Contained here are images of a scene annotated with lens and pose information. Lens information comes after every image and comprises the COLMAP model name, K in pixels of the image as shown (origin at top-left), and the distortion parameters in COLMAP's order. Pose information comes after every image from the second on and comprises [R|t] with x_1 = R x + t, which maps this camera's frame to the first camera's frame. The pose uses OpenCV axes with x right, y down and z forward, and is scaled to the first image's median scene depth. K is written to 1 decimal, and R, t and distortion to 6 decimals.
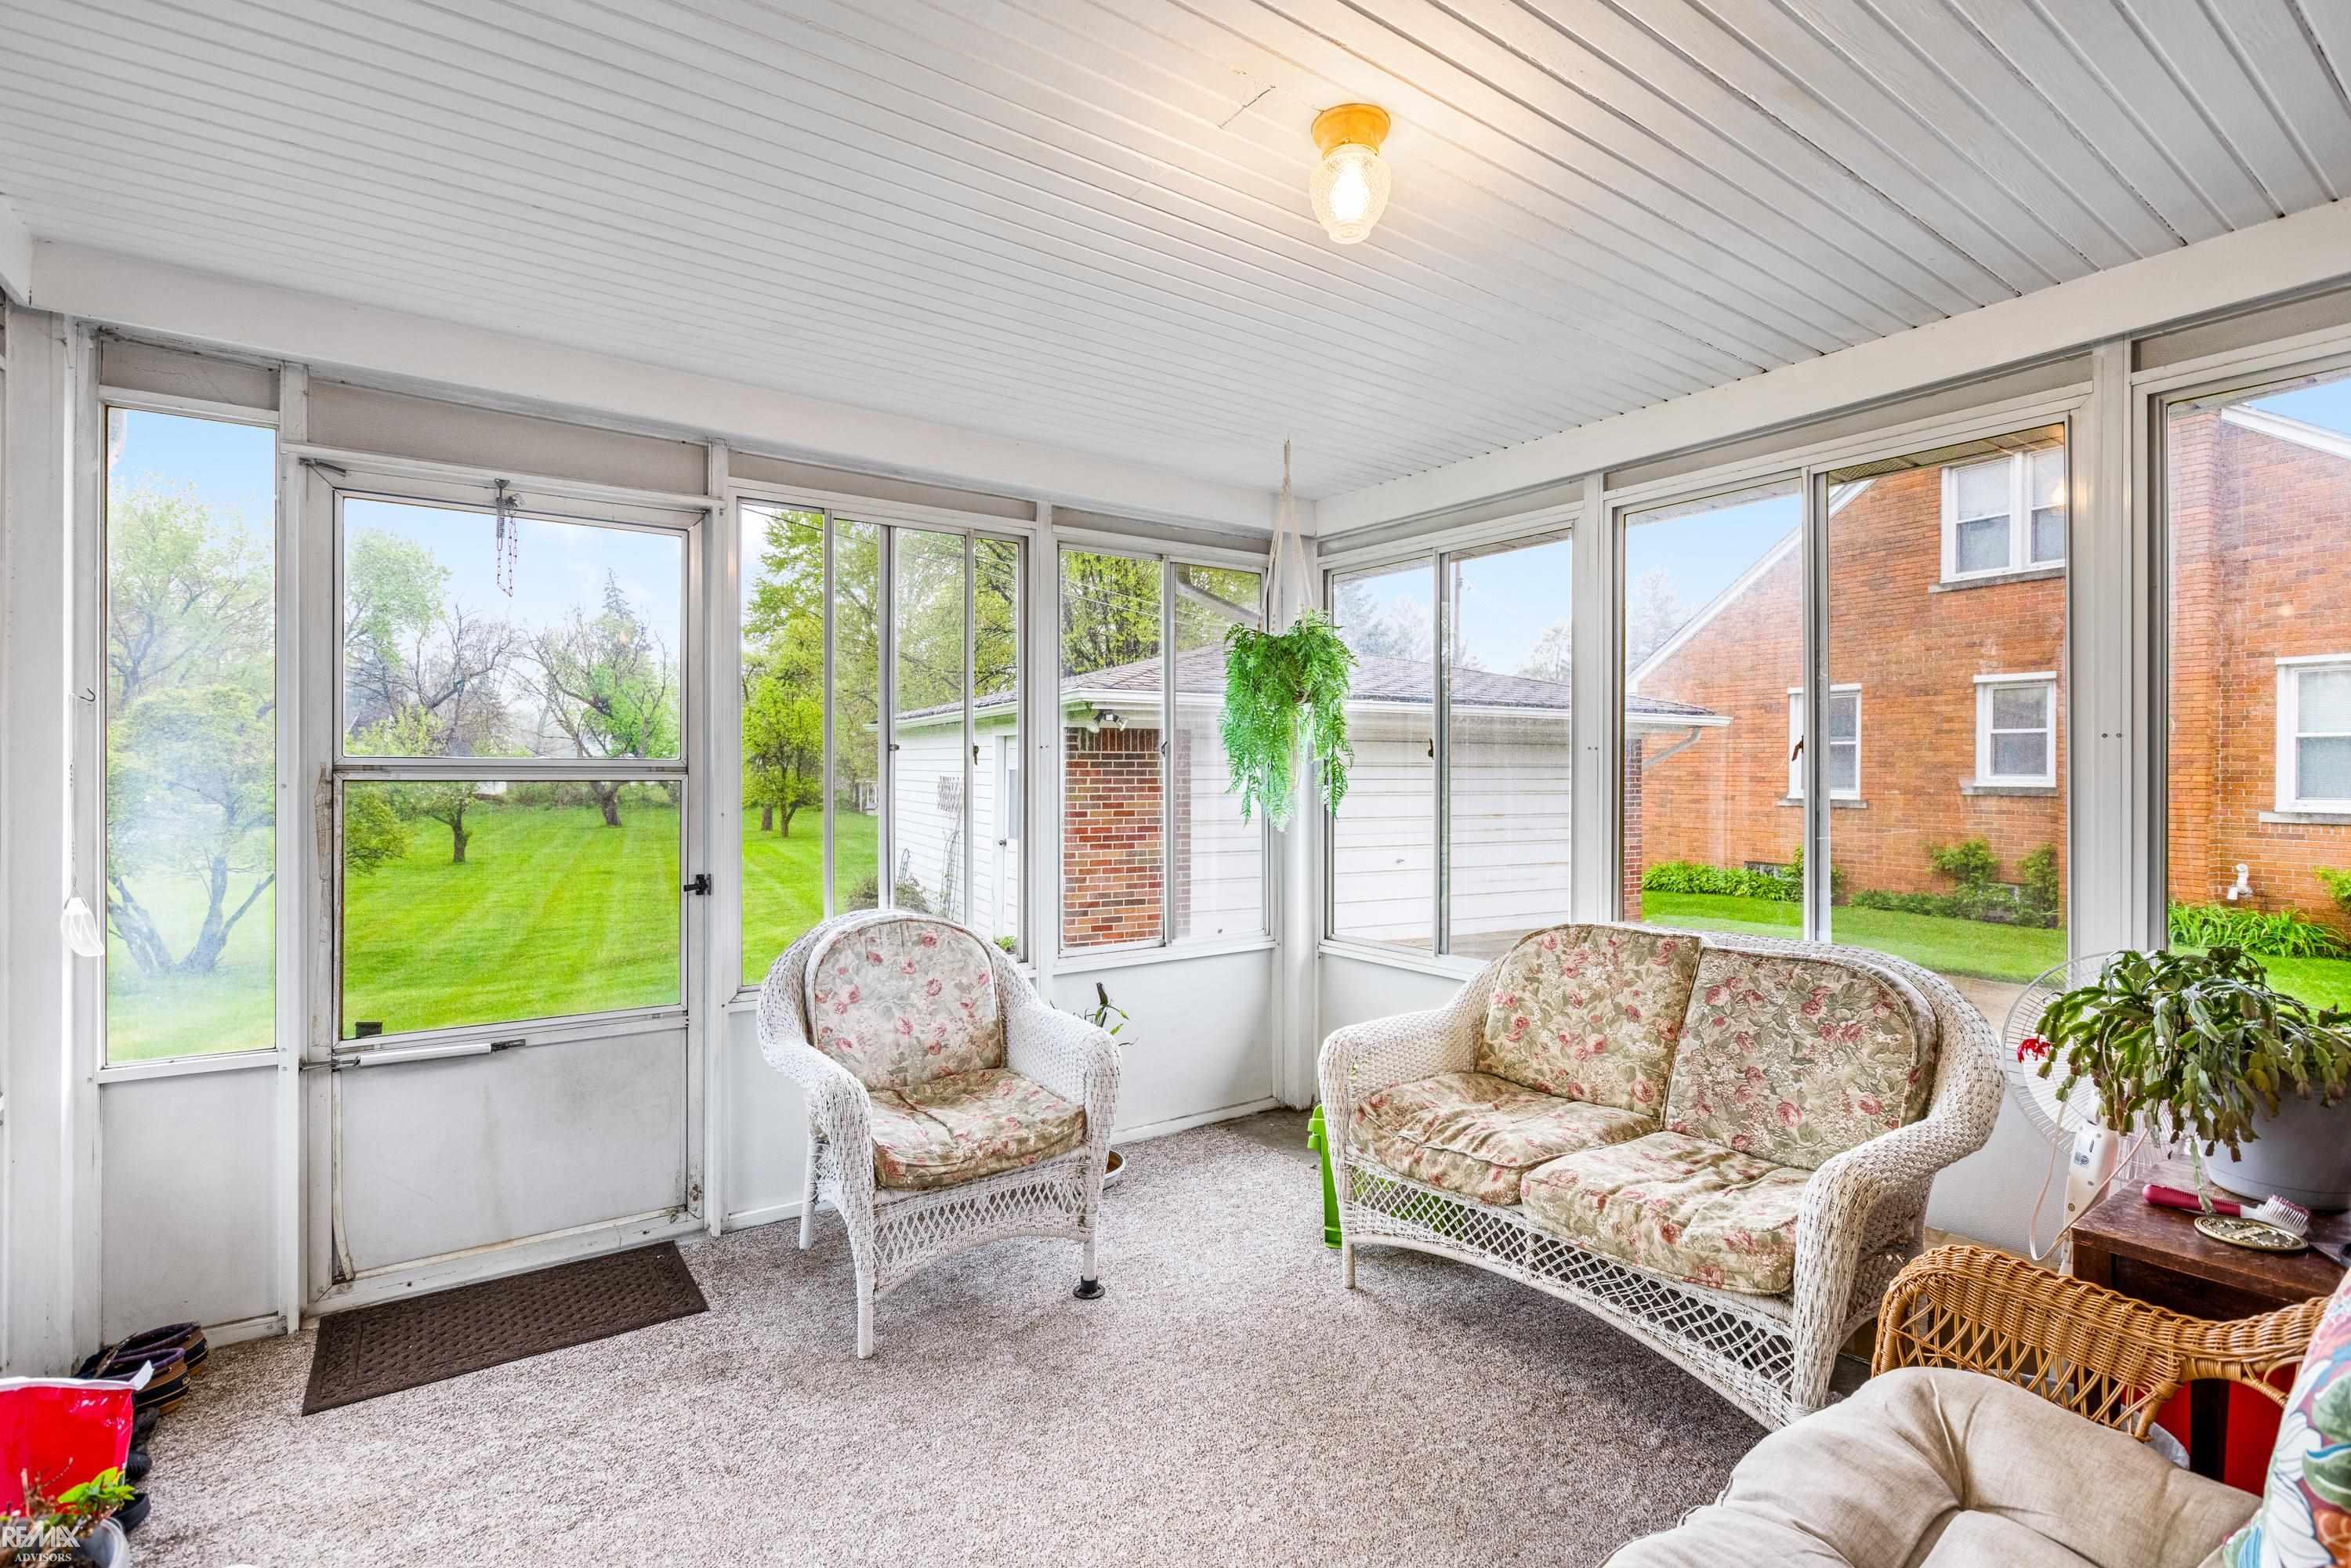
lens RADIAL K [[1078.4, 0, 1177.6], [0, 1078.4, 773.5], [0, 0, 1]] dist [-0.000569, -0.000086]
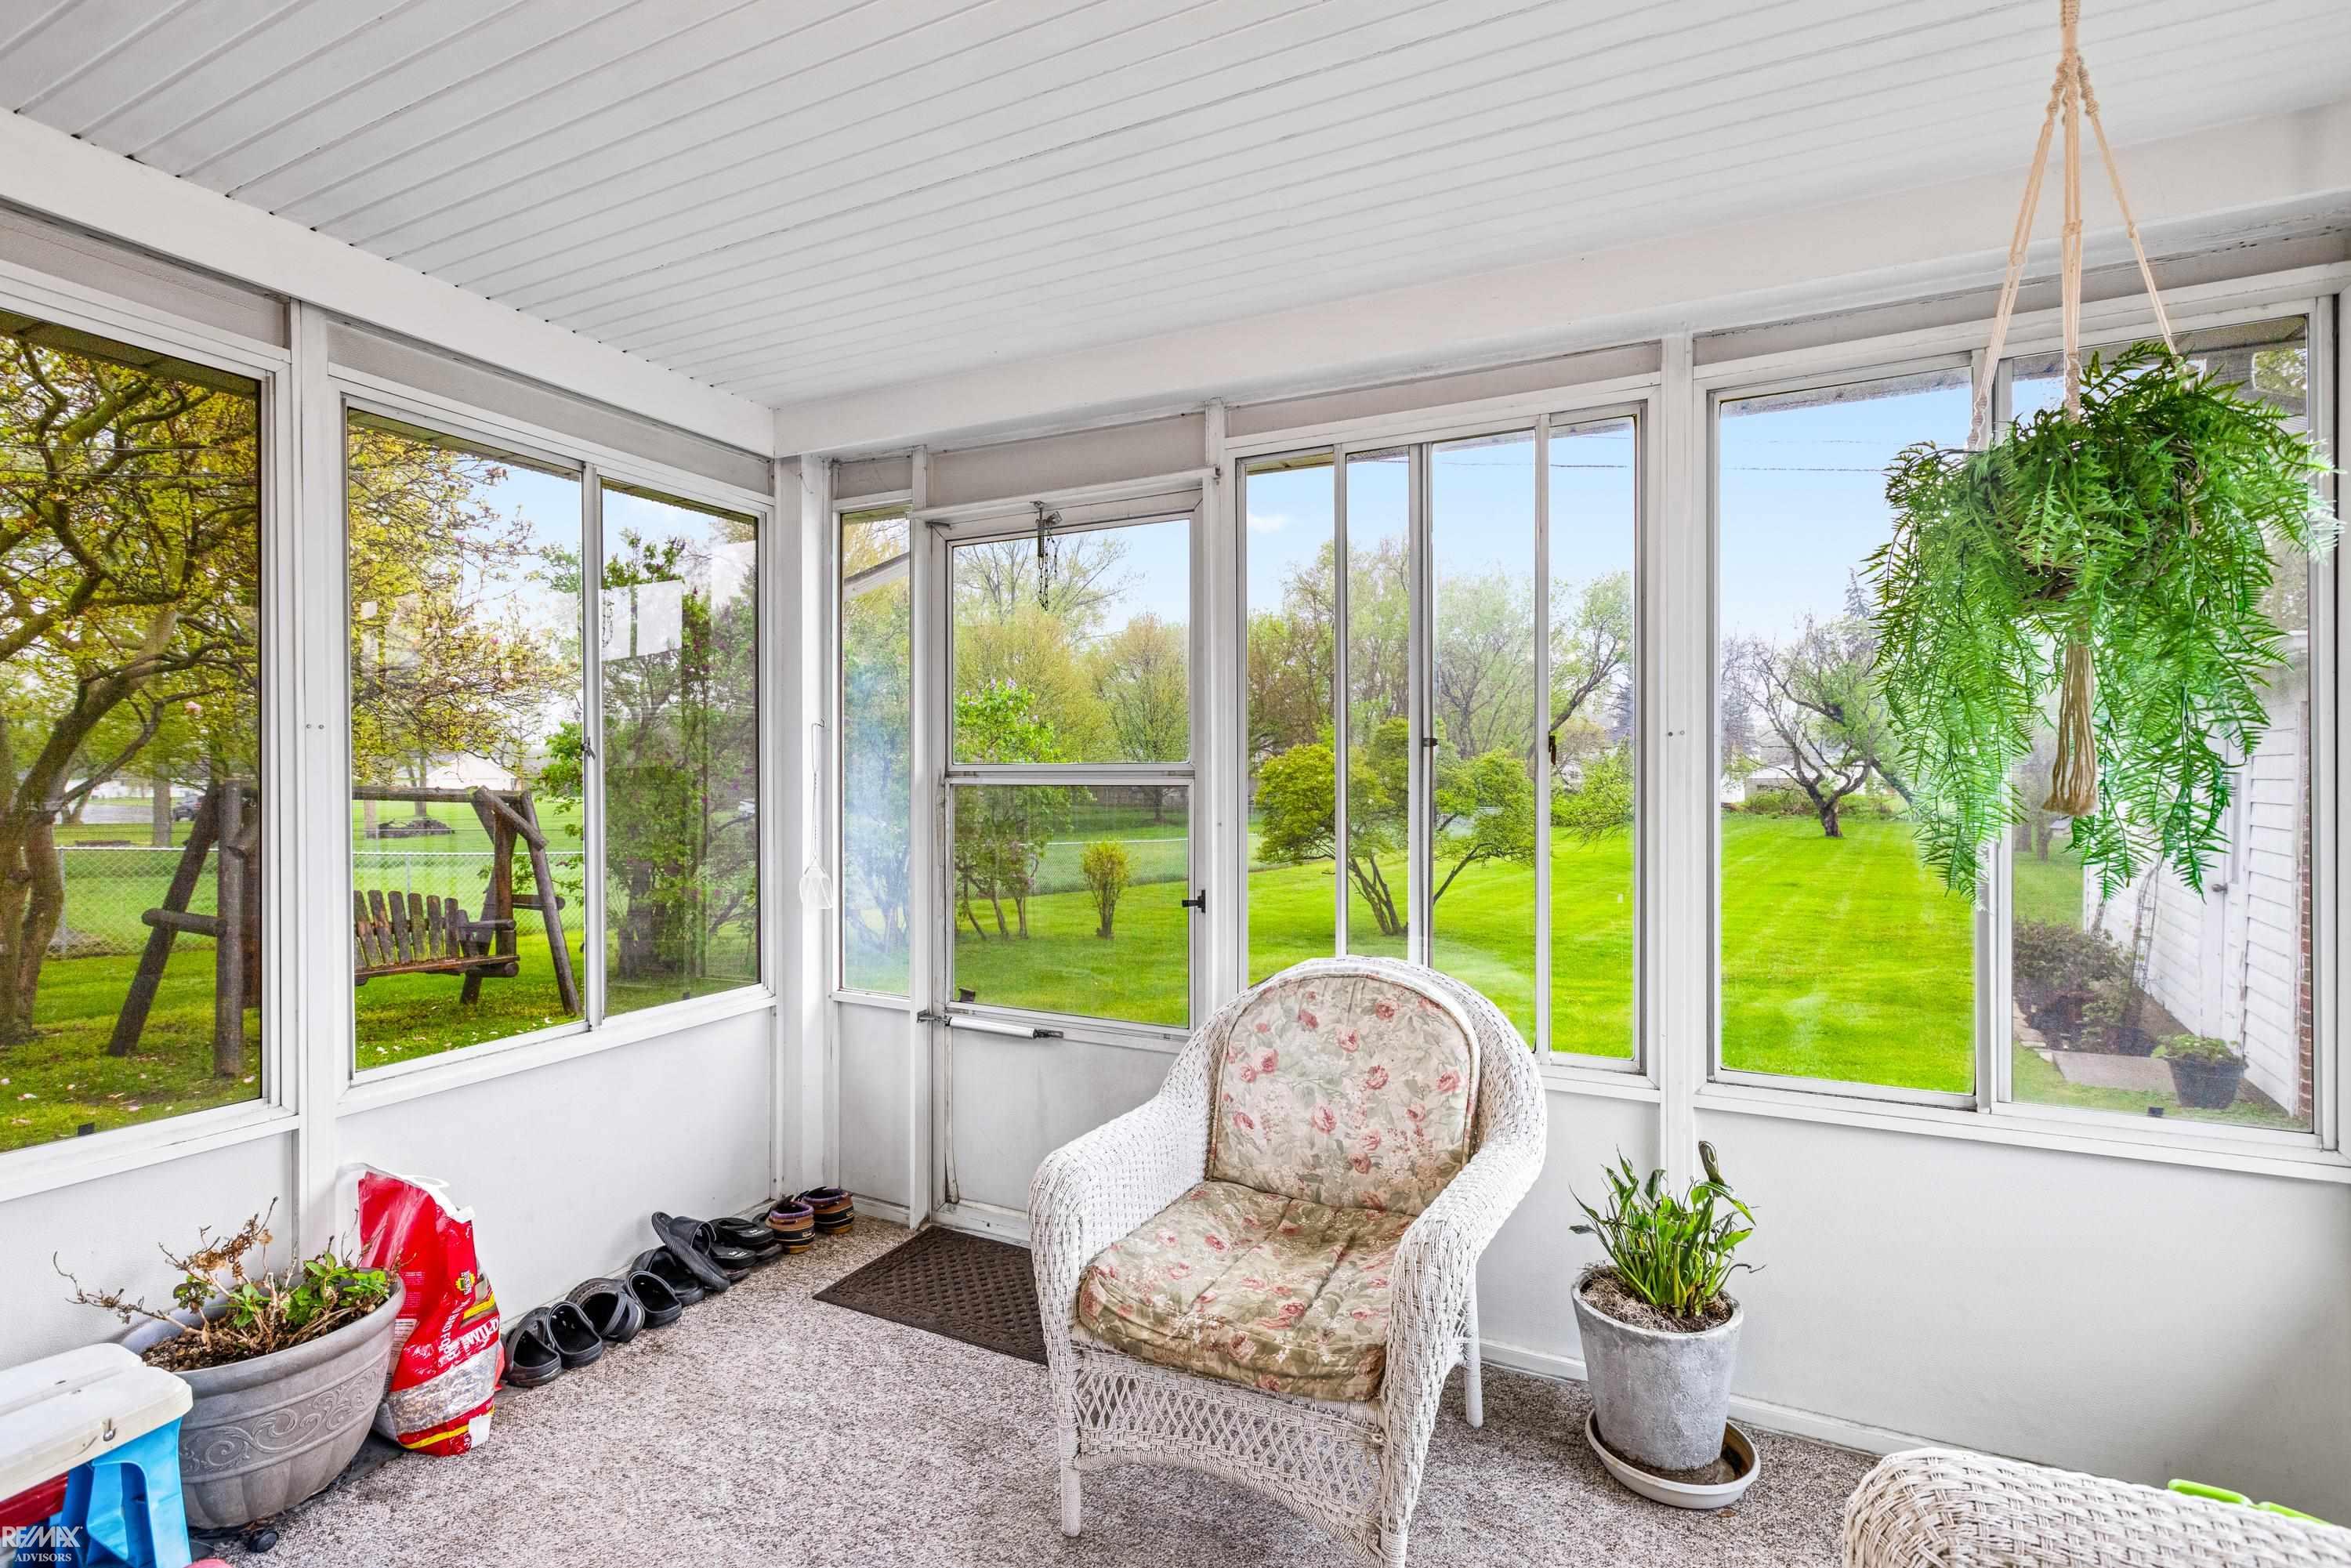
lens RADIAL K [[1063.3, 0, 1176.8], [0, 1063.3, 789.8], [0, 0, 1]] dist [0.002191, 0.000300]
pose [[0.485962, 0.004849, -0.873967, 0.334382], [0.001149, 0.999980, 0.006187, 0.004754], [0.873979, -0.004011, 0.485947, 0.569450]]
